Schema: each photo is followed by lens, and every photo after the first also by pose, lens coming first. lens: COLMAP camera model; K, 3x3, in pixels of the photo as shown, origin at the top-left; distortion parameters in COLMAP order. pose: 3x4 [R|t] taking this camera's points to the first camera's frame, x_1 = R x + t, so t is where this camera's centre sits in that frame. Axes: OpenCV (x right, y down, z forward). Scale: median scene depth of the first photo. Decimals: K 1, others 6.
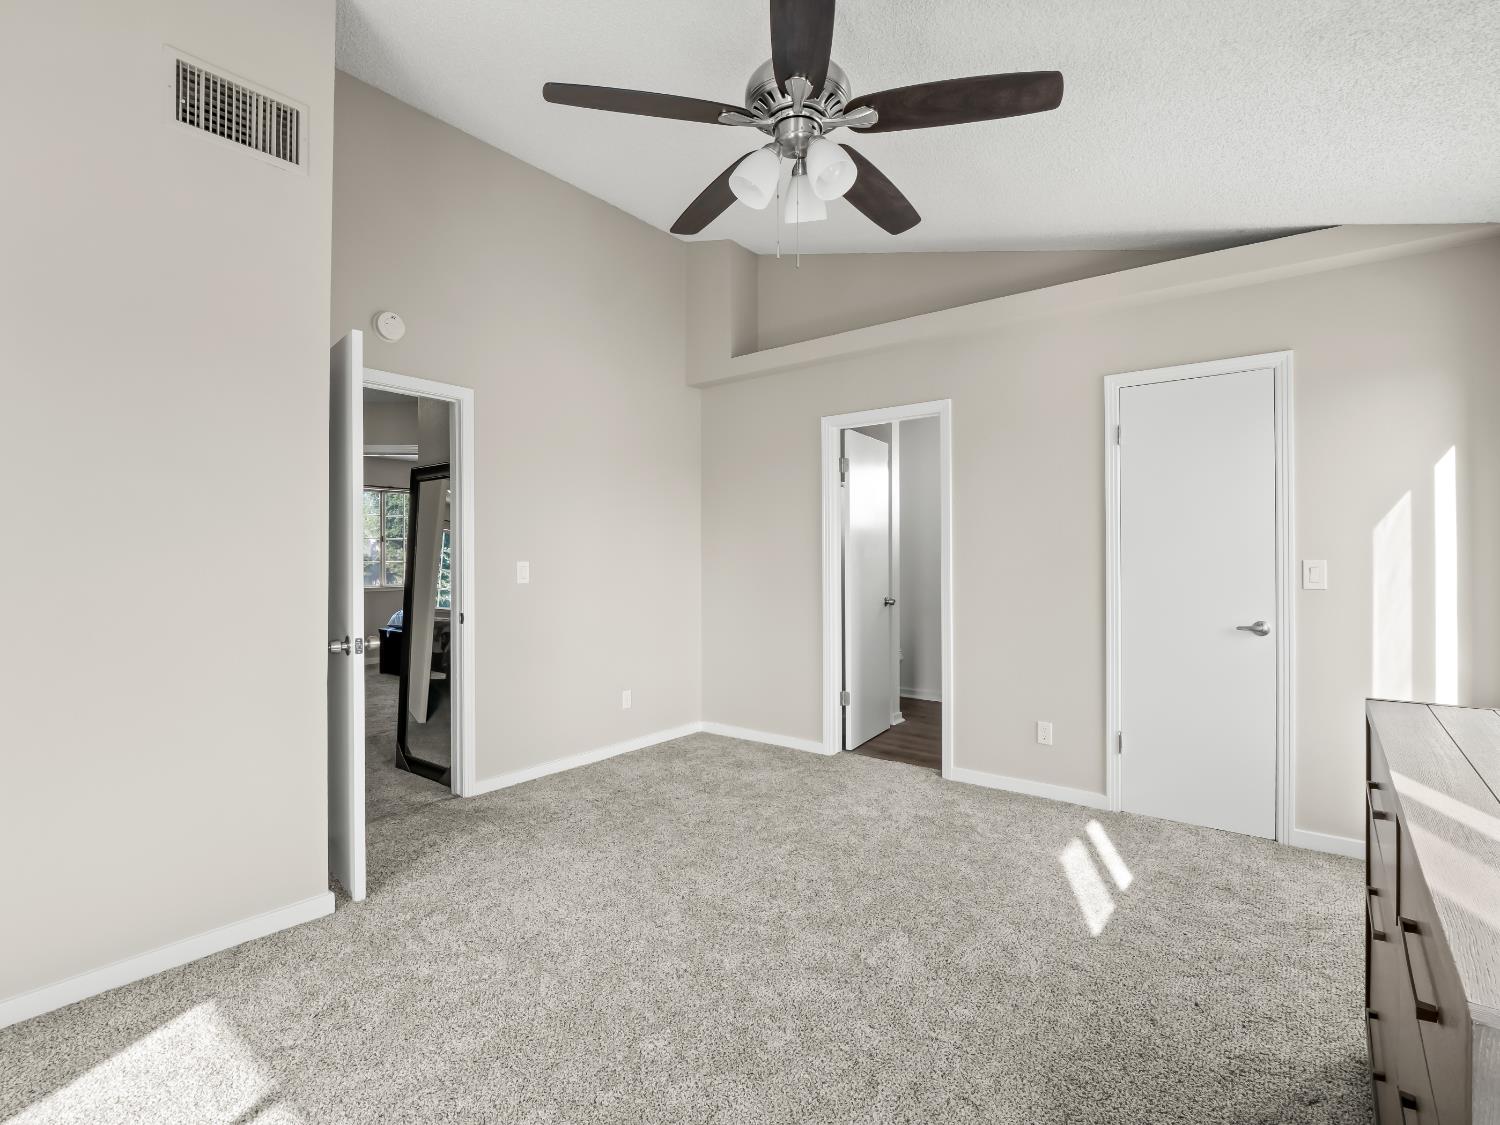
lens RADIAL K [[732.8, 0, 746.6], [0, 732.8, 561.4], [0, 0, 1]] dist [-0.008747, -0.001983]
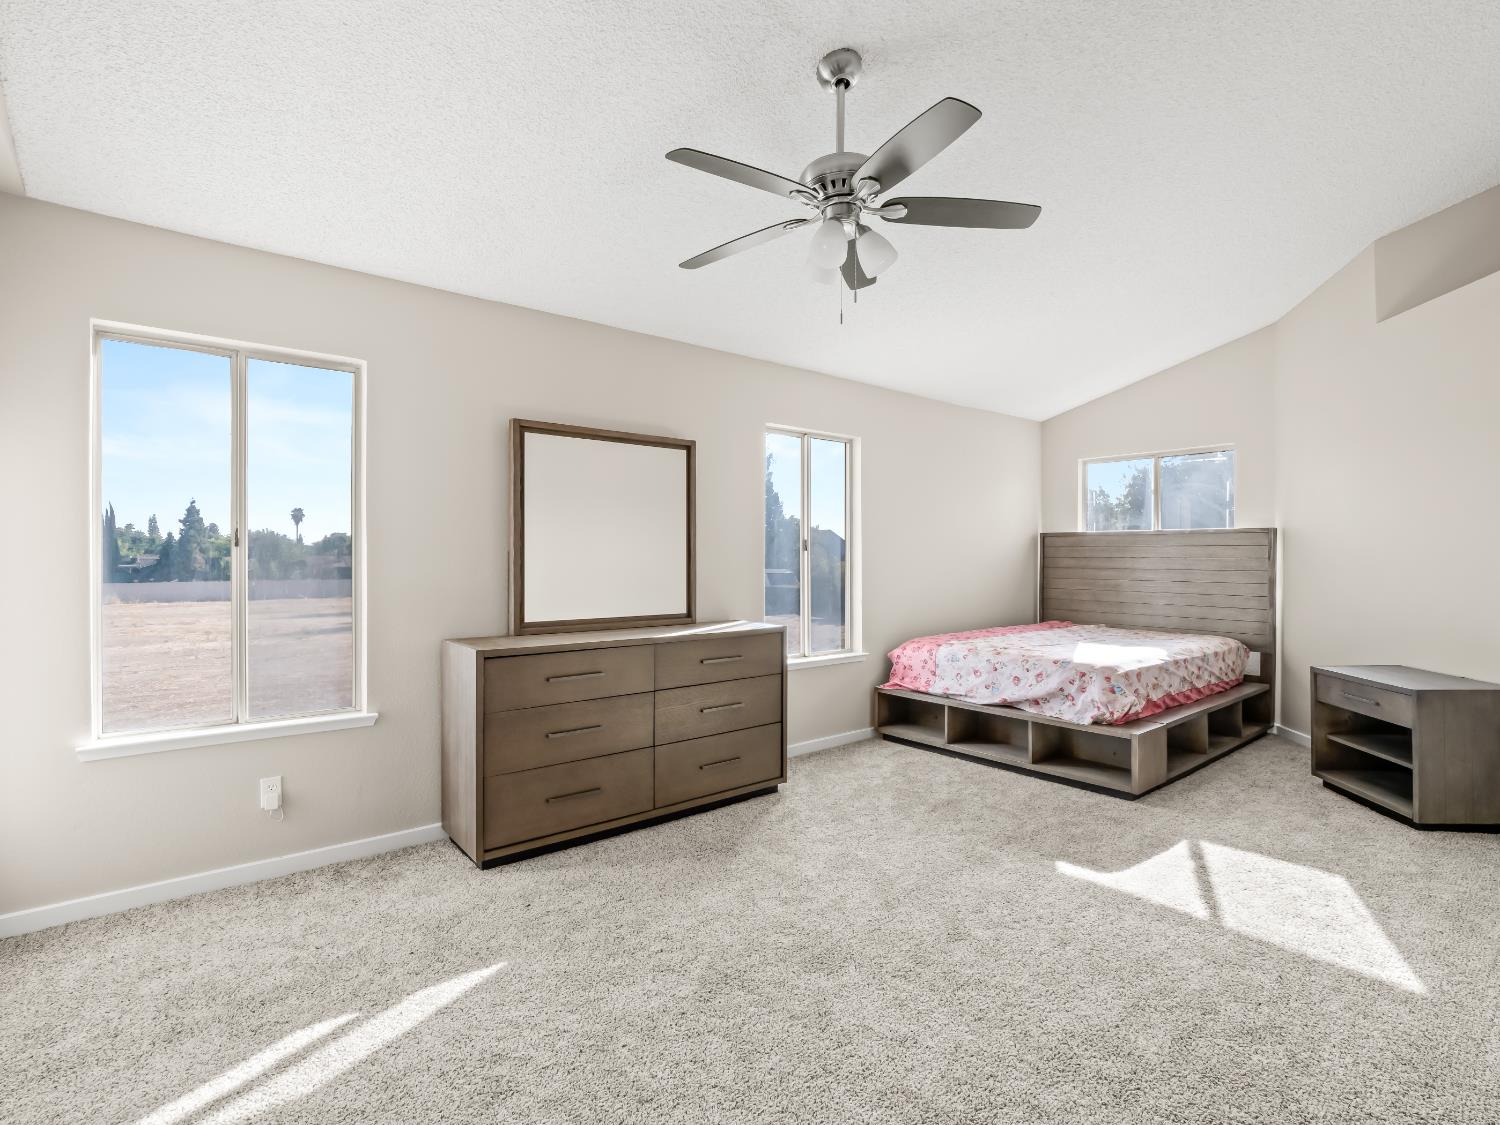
lens RADIAL K [[732.8, 0, 746.6], [0, 732.8, 561.4], [0, 0, 1]] dist [-0.008747, -0.001983]
pose [[-0.978993, 0.000252, 0.203892, -0.009873], [0.000341, 1.000000, 0.000402, 0.000548], [-0.203892, 0.000463, -0.978993, 1.270736]]
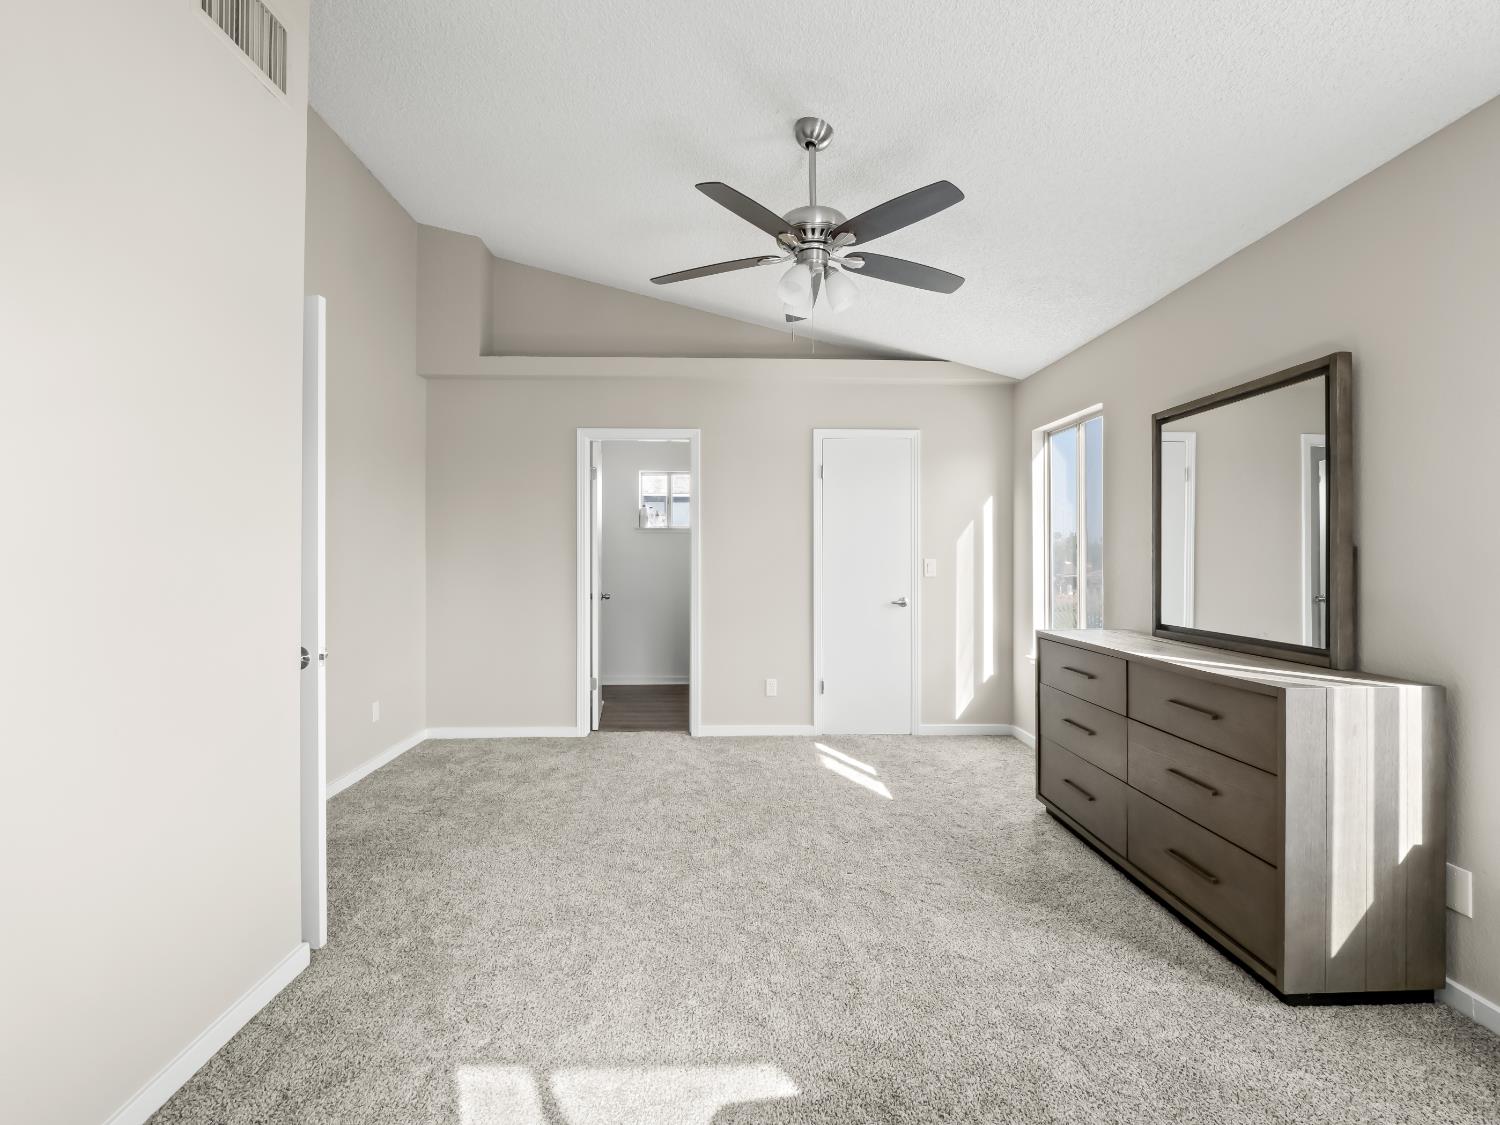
lens RADIAL K [[734.1, 0, 750.0], [0, 734.1, 562.5], [0, 0, 1]] dist [0.004255, -0.000591]
pose [[0.762436, -0.002590, 0.647058, -0.533742], [0.001471, 0.999996, 0.002269, 0.001328], [-0.647062, -0.000778, 0.762437, -0.004078]]
